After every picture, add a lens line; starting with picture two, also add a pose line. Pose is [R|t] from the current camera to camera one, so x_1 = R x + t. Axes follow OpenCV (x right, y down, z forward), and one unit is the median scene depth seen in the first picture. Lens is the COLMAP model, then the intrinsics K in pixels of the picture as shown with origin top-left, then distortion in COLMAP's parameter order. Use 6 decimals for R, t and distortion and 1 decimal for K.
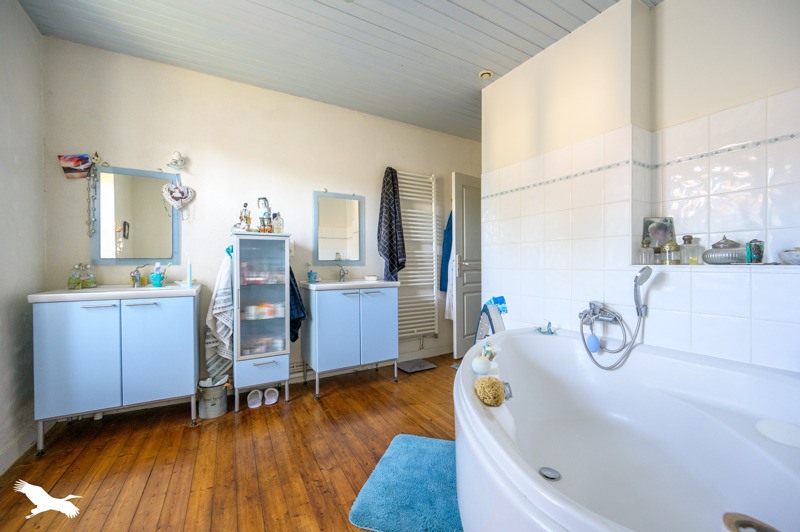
lens RADIAL K [[323.0, 0, 405.4], [0, 323.0, 265.6], [0, 0, 1]] dist [-0.003512, -0.000353]
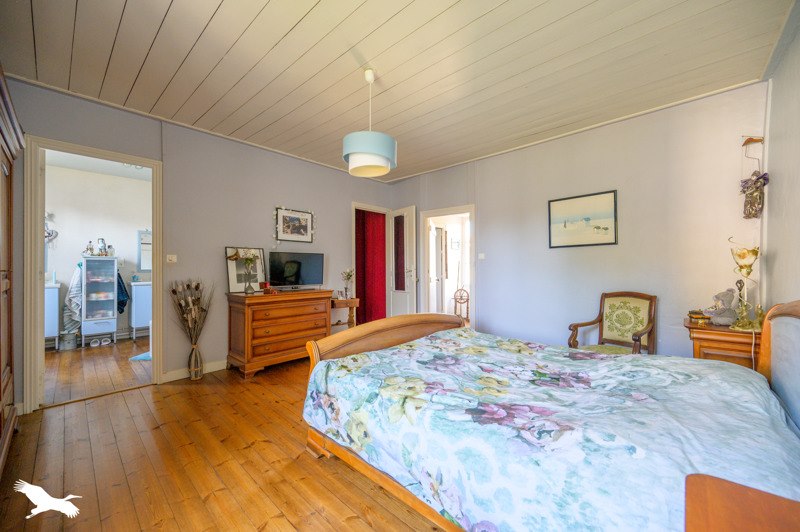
lens RADIAL K [[323.0, 0, 393.5], [0, 323.0, 264.0], [0, 0, 1]] dist [-0.003512, -0.000353]
pose [[0.961421, 0.005745, 0.275021, 0.730493], [-0.001037, 0.999850, -0.017263, -0.022309], [-0.275079, 0.016312, 0.961283, -1.369617]]
